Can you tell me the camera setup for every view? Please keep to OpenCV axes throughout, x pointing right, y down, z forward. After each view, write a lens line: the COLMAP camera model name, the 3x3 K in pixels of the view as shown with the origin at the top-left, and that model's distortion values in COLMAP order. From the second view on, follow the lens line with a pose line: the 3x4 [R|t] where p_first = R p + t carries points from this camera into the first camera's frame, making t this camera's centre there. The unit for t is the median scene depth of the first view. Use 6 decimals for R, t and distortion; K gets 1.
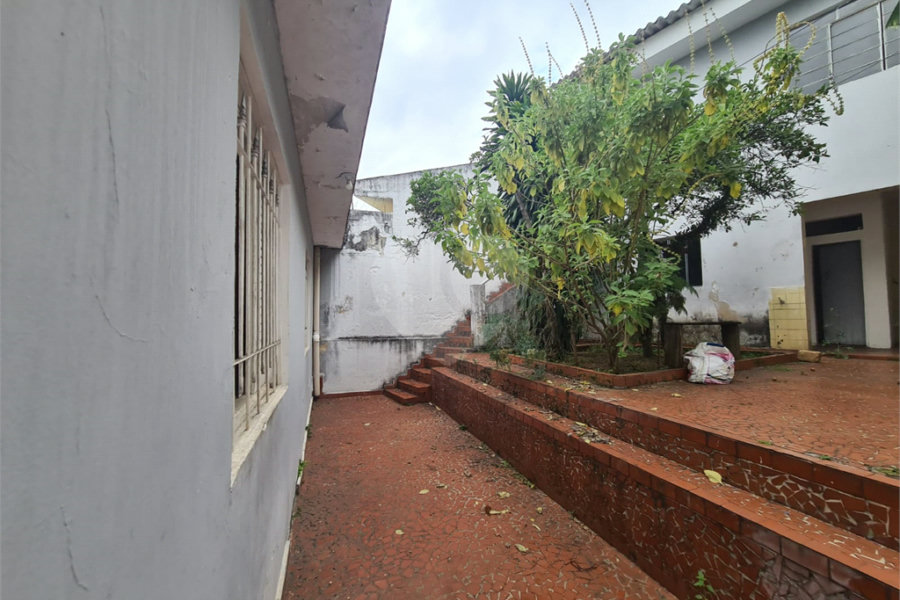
lens RADIAL K [[377.1, 0, 450.7], [0, 377.1, 300.1], [0, 0, 1]] dist [-0.001592, -0.000801]
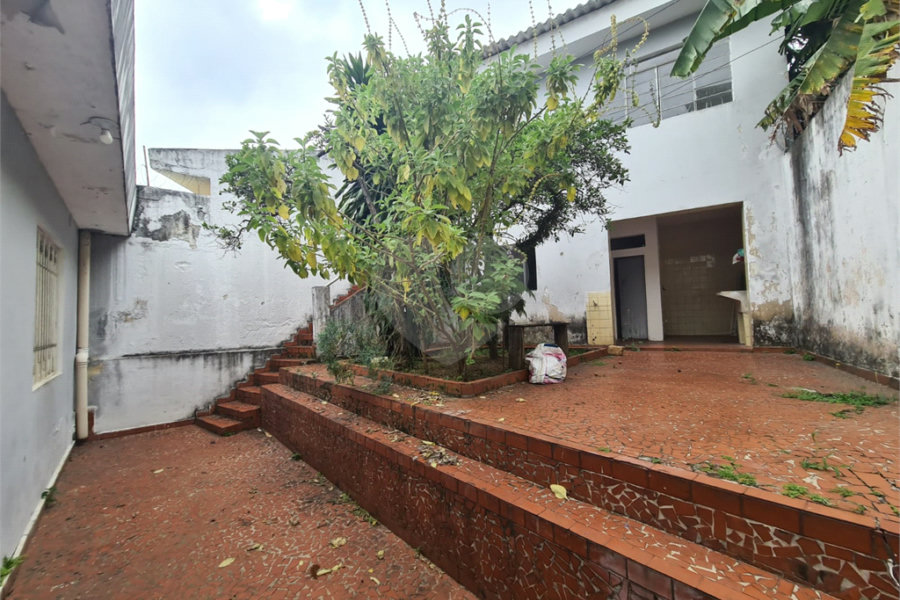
lens RADIAL K [[377.1, 0, 450.9], [0, 377.1, 299.6], [0, 0, 1]] dist [-0.001592, -0.000801]
pose [[0.931199, 0.000463, 0.364510, 0.057367], [0.003766, 0.999934, -0.010889, 0.000926], [-0.364491, 0.011512, 0.931136, 0.118840]]
